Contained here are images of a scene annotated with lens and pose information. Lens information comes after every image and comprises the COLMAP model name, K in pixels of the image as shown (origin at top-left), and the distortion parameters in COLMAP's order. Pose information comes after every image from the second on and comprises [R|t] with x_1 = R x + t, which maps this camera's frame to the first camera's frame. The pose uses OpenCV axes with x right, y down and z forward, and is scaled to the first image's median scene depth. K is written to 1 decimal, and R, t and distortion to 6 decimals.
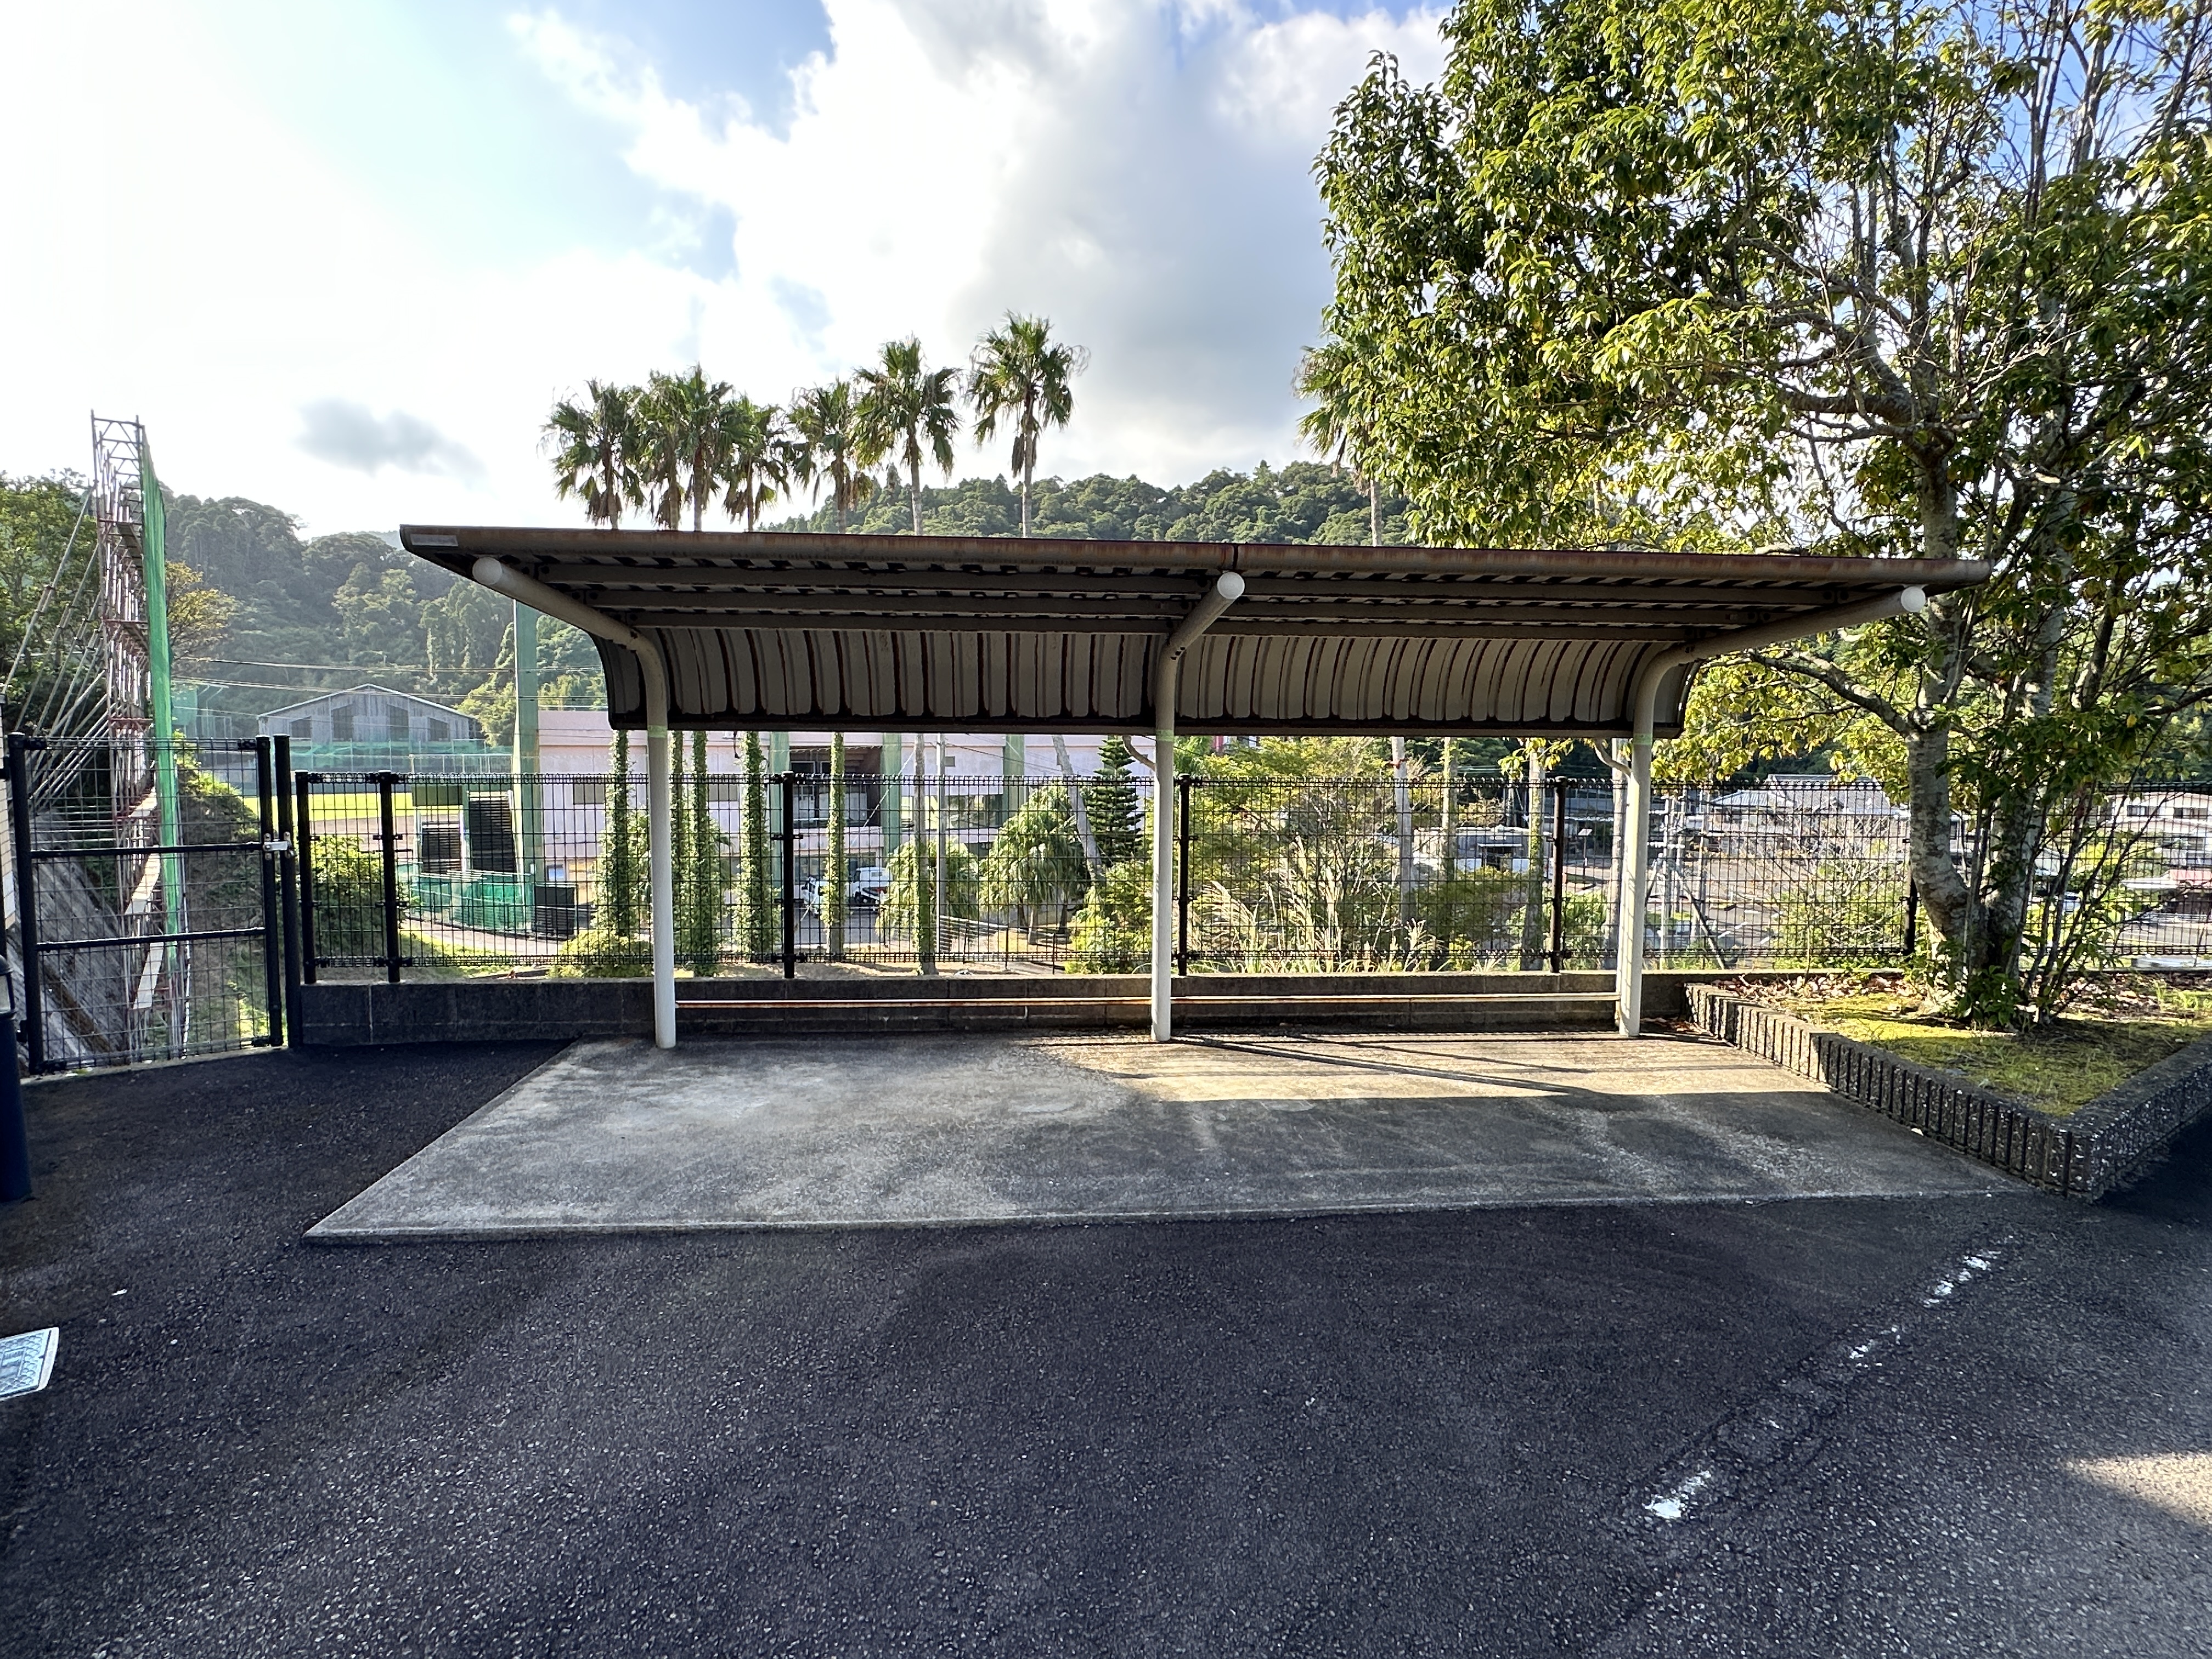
lens RADIAL K [[1218.3, 0, 1106.4], [0, 1218.3, 823.4], [0, 0, 1]] dist [-0.006823, -0.000770]
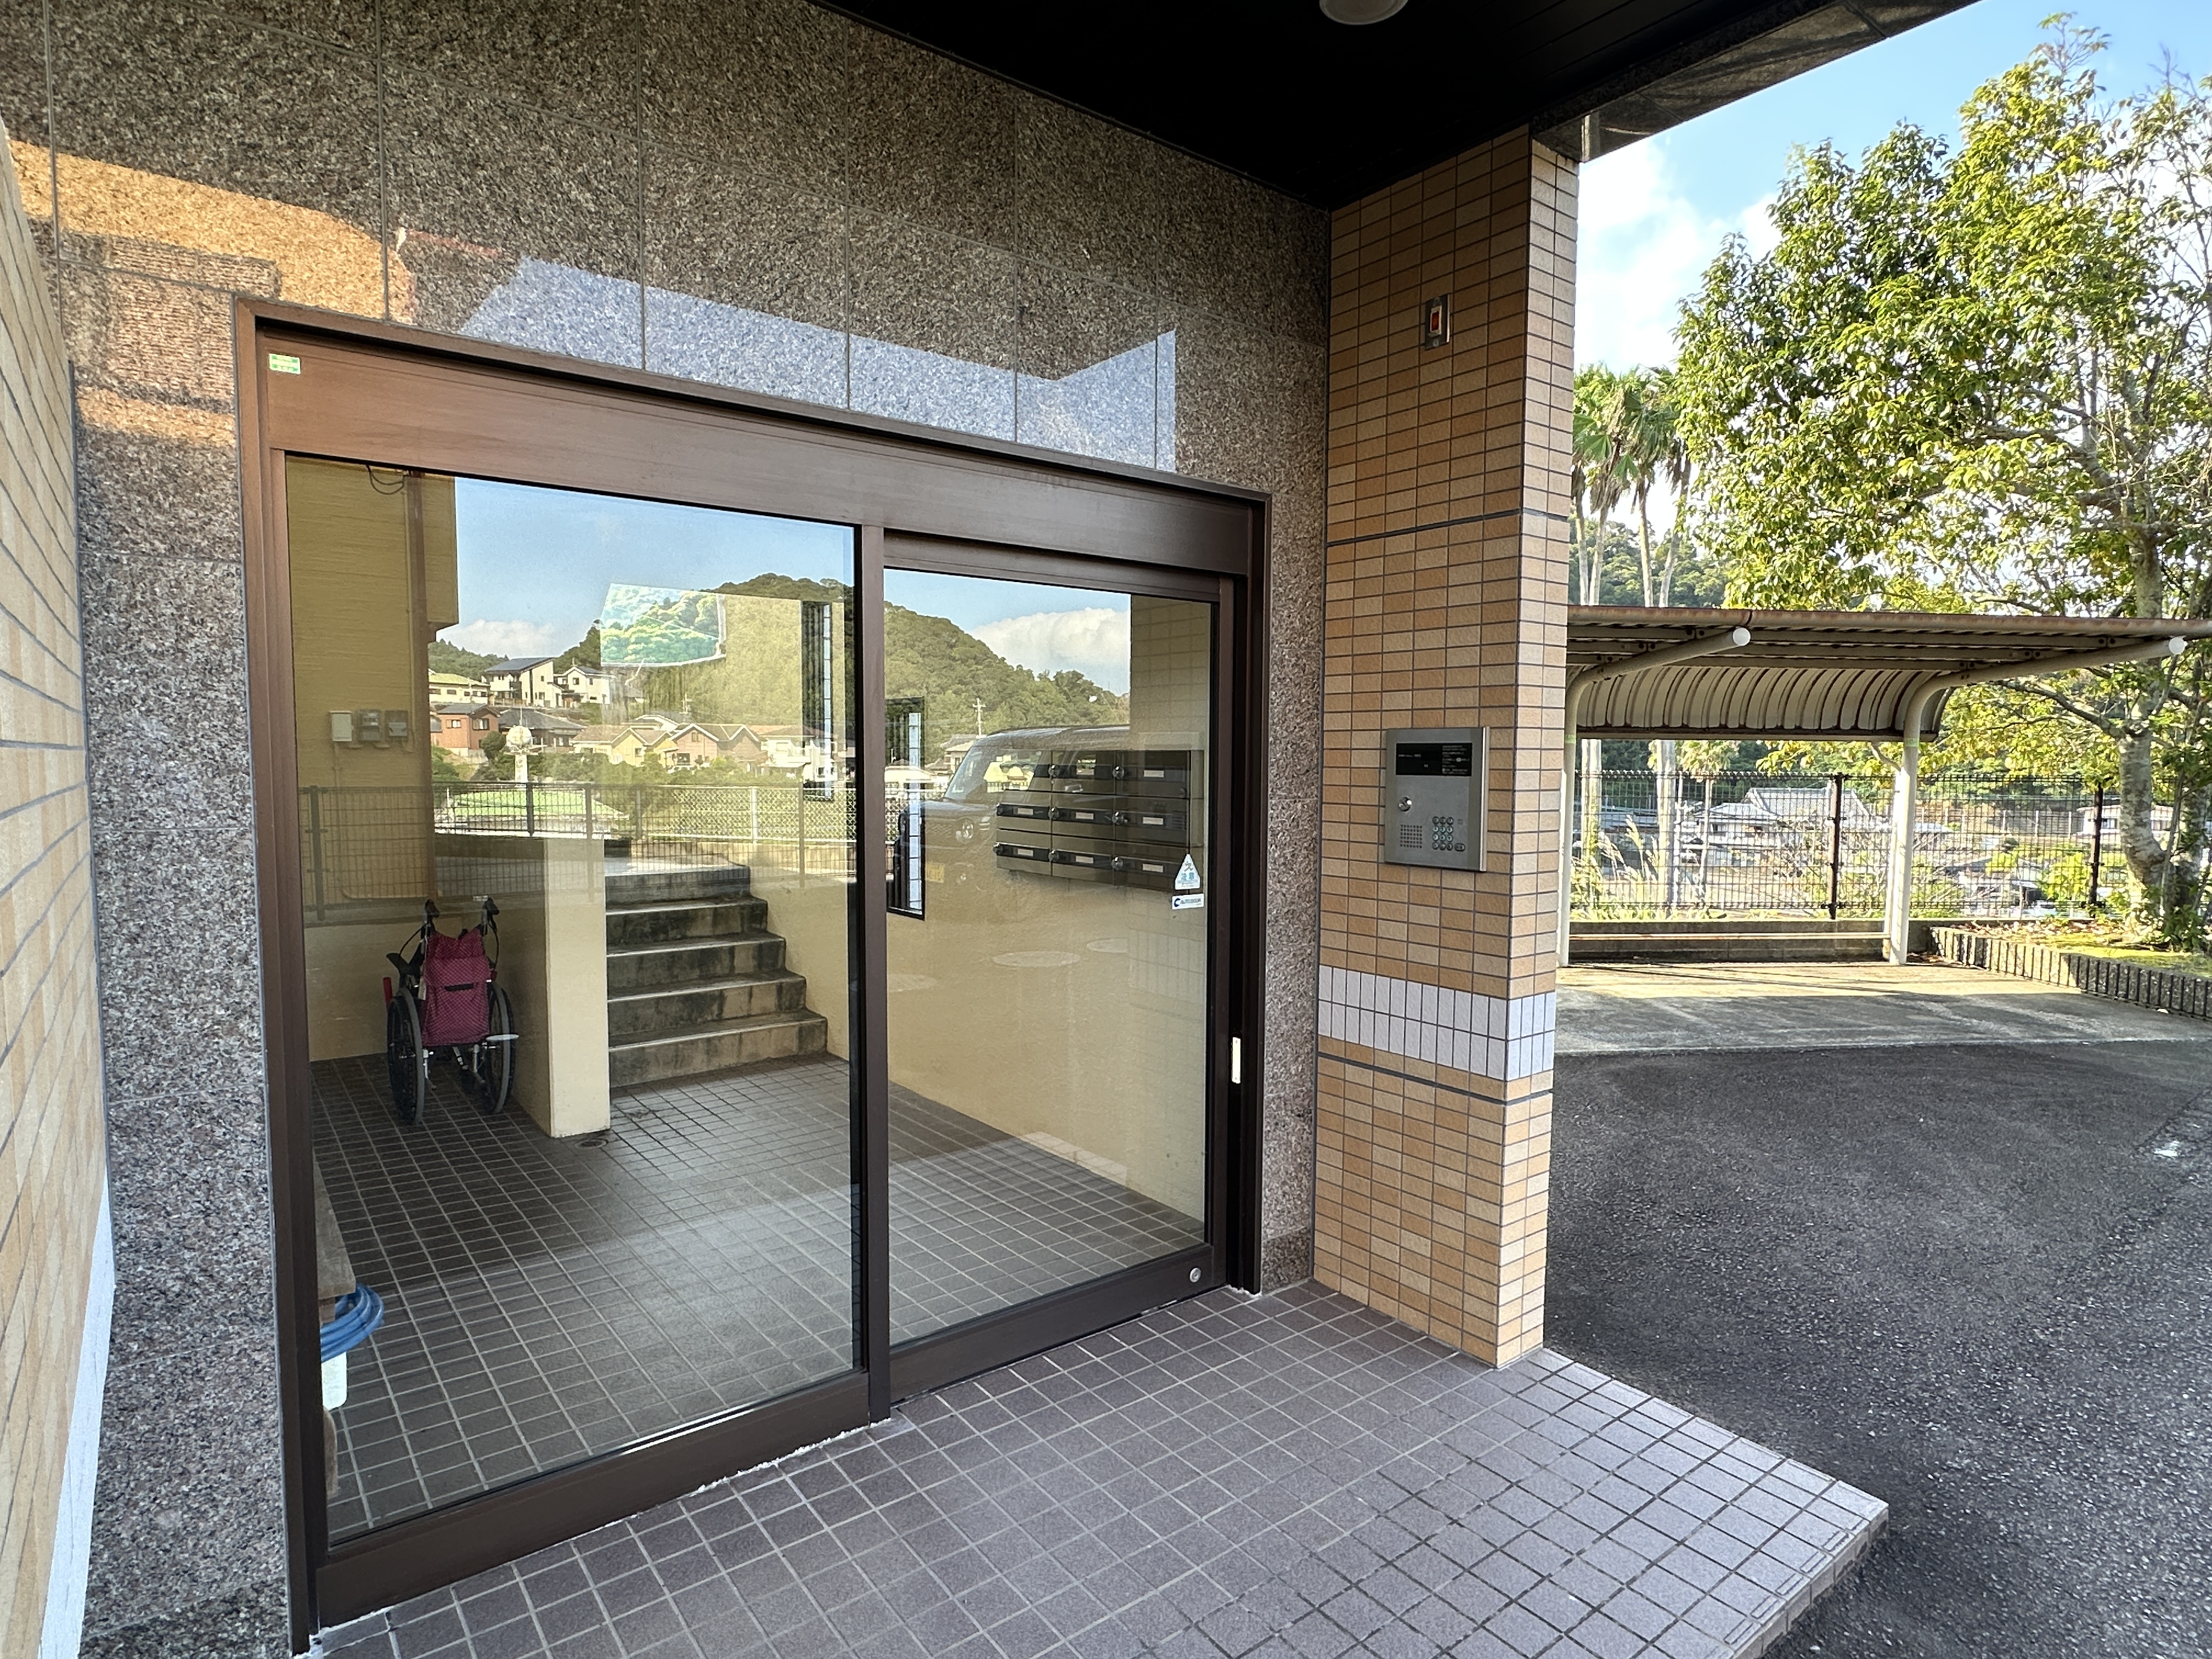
lens RADIAL K [[1218.3, 0, 1104.9], [0, 1218.3, 838.0], [0, 0, 1]] dist [-0.006823, -0.000770]
pose [[0.999952, -0.004542, 0.008687, -0.492354], [0.004484, 0.999968, 0.006636, 0.025515], [-0.008717, -0.006596, 0.999940, -0.352713]]
